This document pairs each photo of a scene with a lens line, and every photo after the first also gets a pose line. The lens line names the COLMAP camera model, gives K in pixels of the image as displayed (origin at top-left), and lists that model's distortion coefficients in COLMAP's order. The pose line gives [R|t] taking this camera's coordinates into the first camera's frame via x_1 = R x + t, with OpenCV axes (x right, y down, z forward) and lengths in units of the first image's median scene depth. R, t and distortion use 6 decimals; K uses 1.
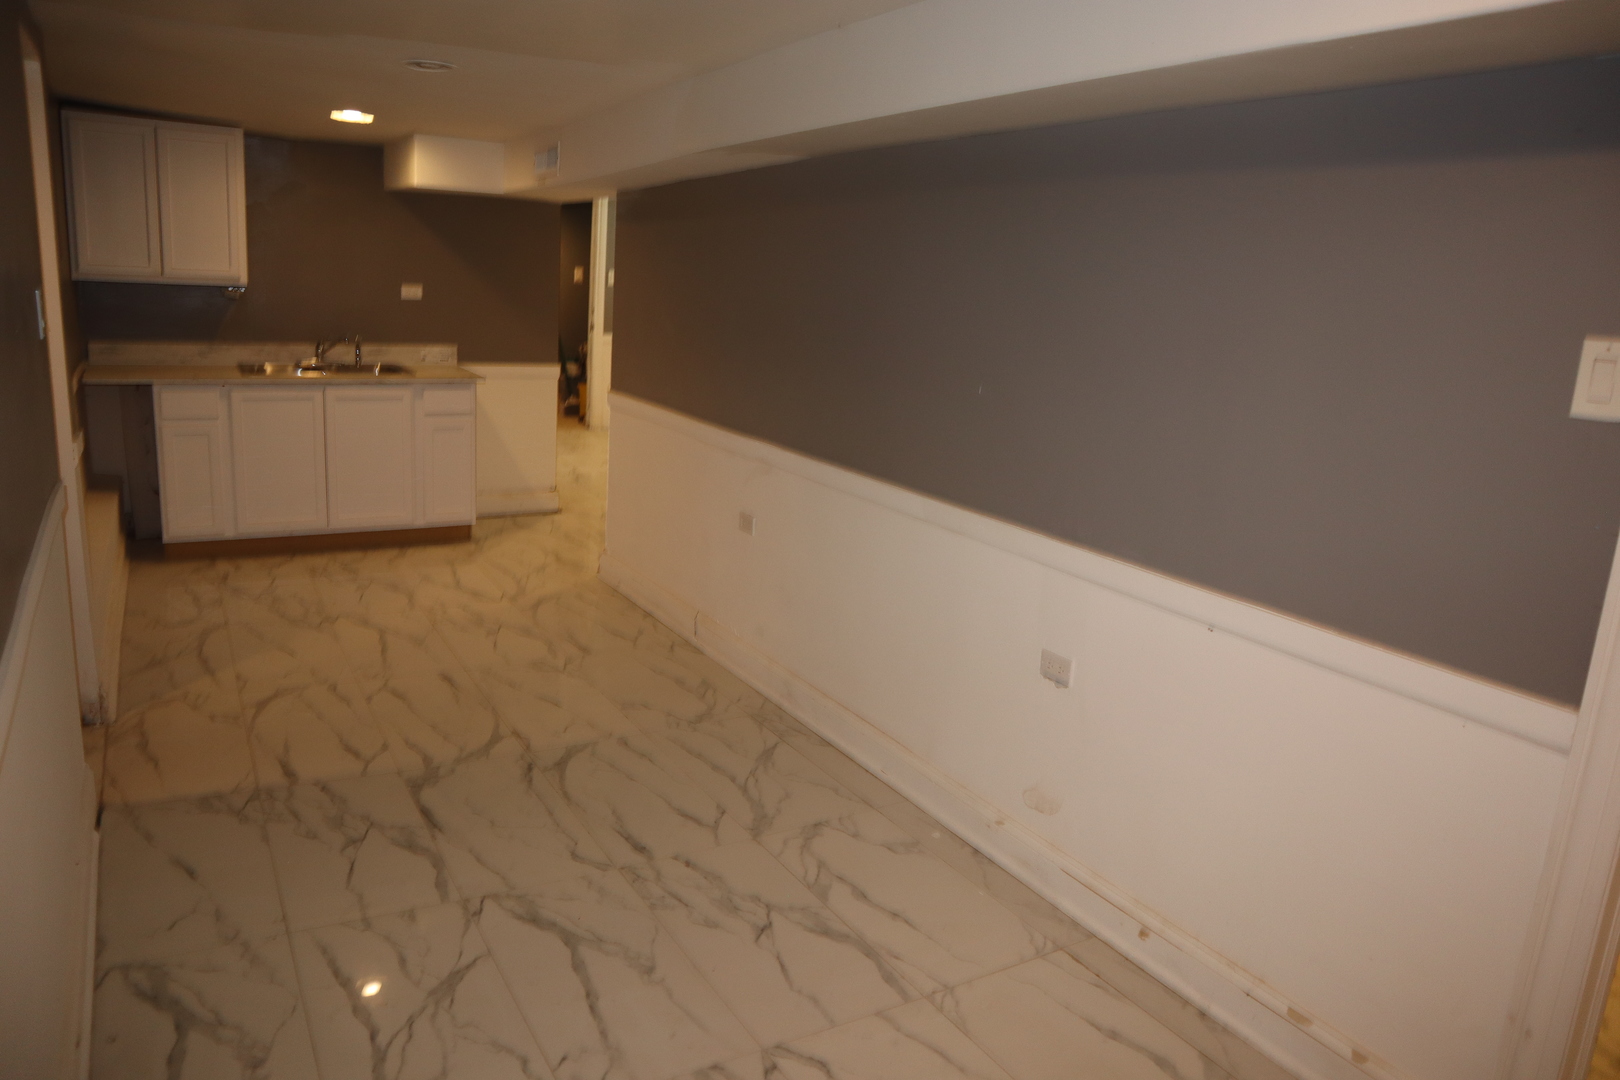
lens RADIAL K [[1138.2, 0, 816.1], [0, 1138.2, 452.3], [0, 0, 1]] dist [-0.111178, 0.061122]
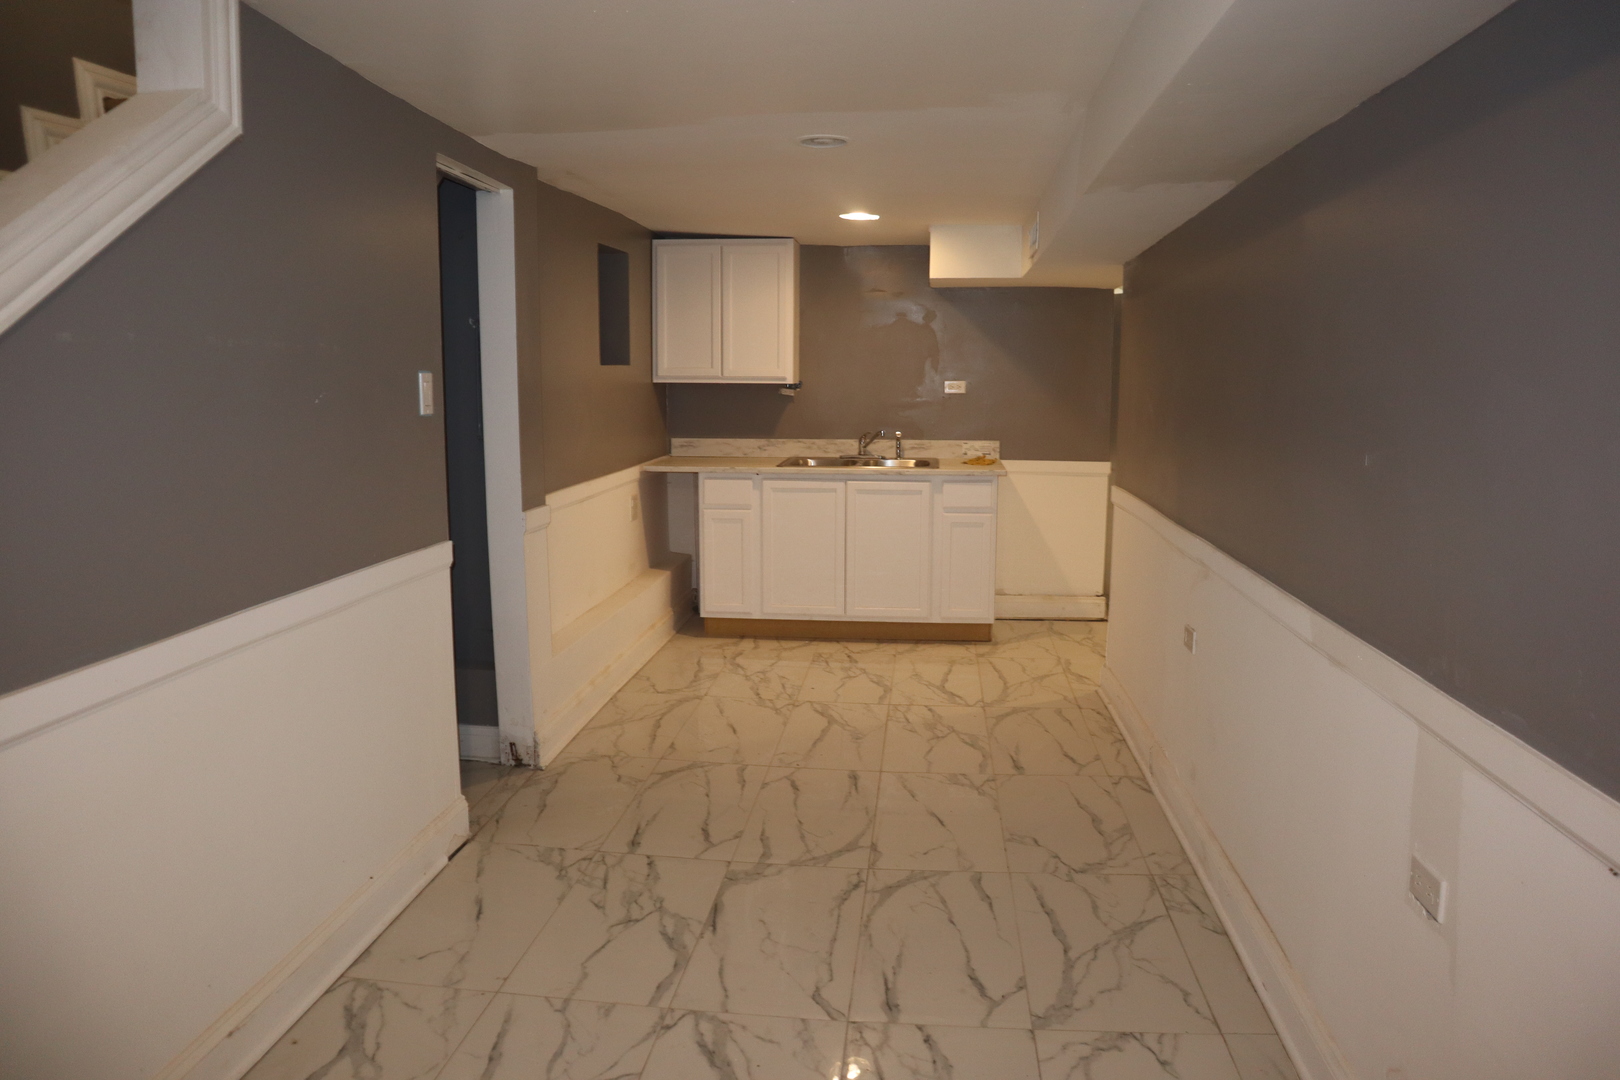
lens RADIAL K [[1138.2, 0, 816.1], [0, 1138.2, 452.3], [0, 0, 1]] dist [-0.111178, 0.061122]
pose [[0.808105, -0.008939, -0.588970, 0.165677], [-0.050315, 0.995183, -0.084139, 0.007315], [0.586885, 0.097627, 0.803763, 0.145023]]
